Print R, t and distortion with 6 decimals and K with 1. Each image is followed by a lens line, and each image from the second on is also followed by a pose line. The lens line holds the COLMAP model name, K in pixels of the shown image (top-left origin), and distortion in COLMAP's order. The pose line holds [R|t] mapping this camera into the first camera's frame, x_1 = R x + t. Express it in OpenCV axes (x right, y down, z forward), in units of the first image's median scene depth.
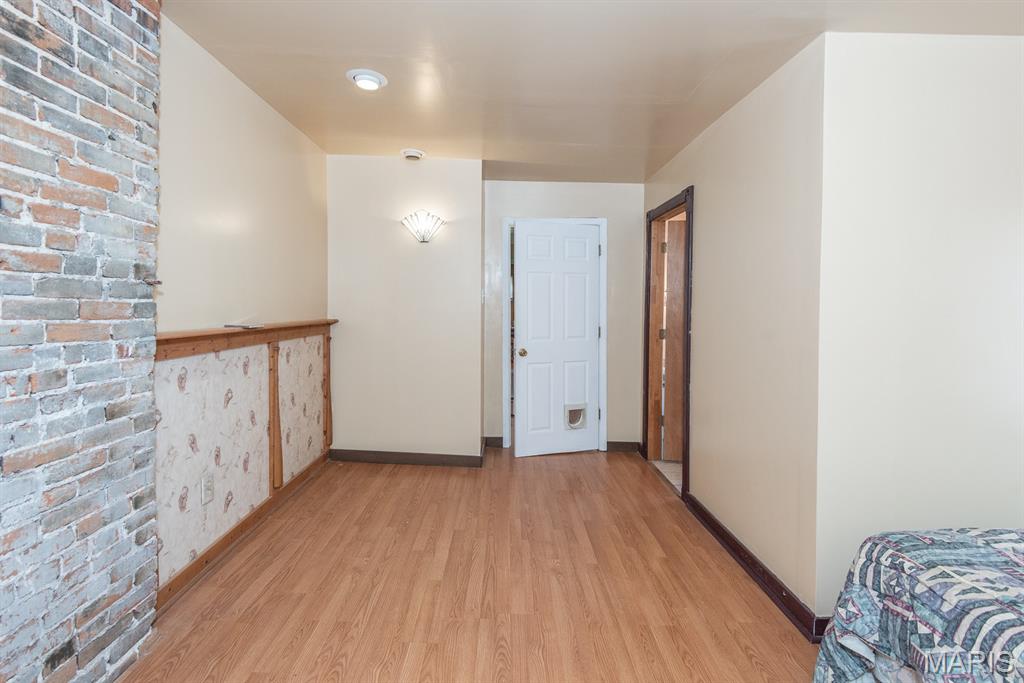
lens RADIAL K [[480.5, 0, 512.9], [0, 480.5, 313.1], [0, 0, 1]] dist [0.031290, -0.017705]
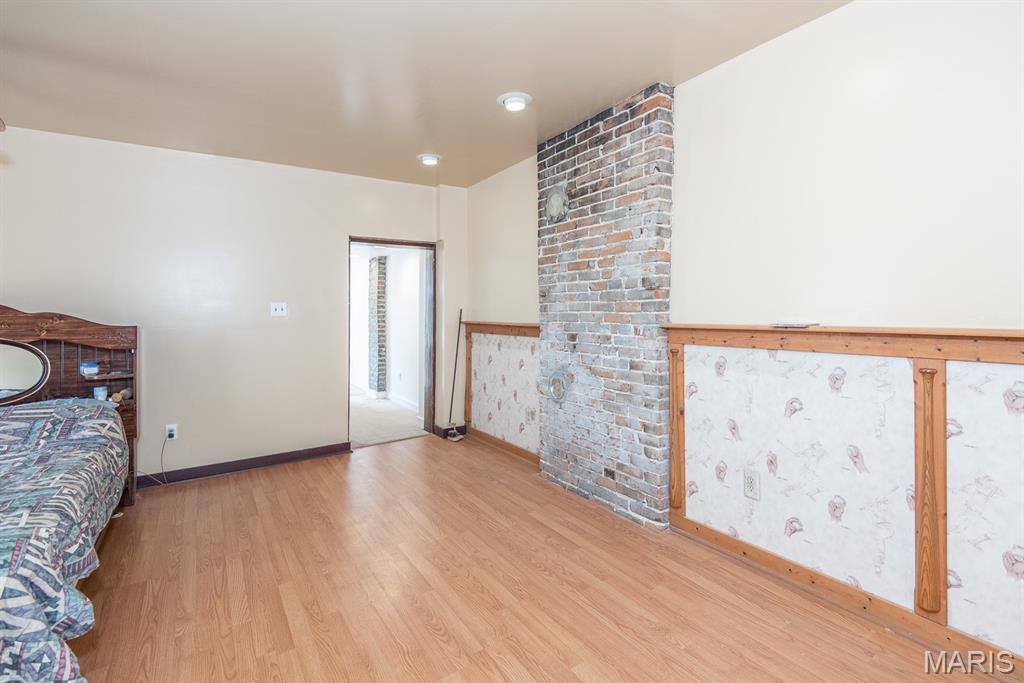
lens RADIAL K [[489.8, 0, 512.1], [0, 489.8, 320.3], [0, 0, 1]] dist [0.038634, -0.018422]
pose [[-0.853433, -0.000143, -0.521202, 0.364585], [-0.012345, 0.999725, 0.019940, 0.009695], [0.521056, 0.023452, -0.853200, 1.799842]]
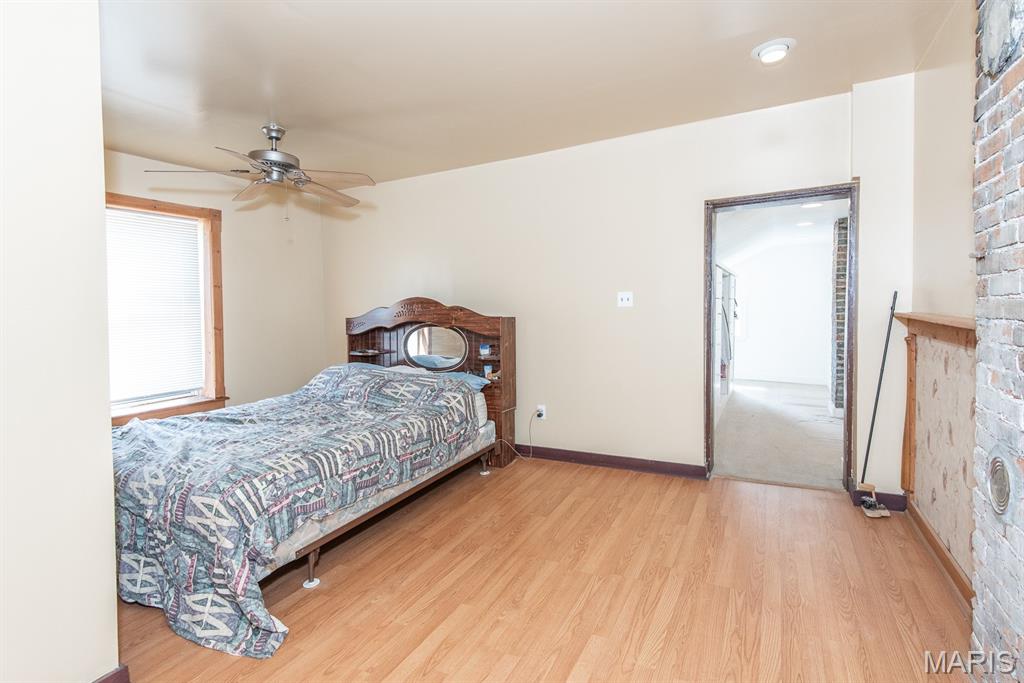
lens RADIAL K [[489.8, 0, 512.1], [0, 489.8, 320.3], [0, 0, 1]] dist [0.038634, -0.018422]
pose [[-0.869721, -0.007904, 0.493481, -0.385301], [0.018096, 0.998689, 0.047888, 0.000409], [-0.493213, 0.050579, -0.868437, 1.383611]]
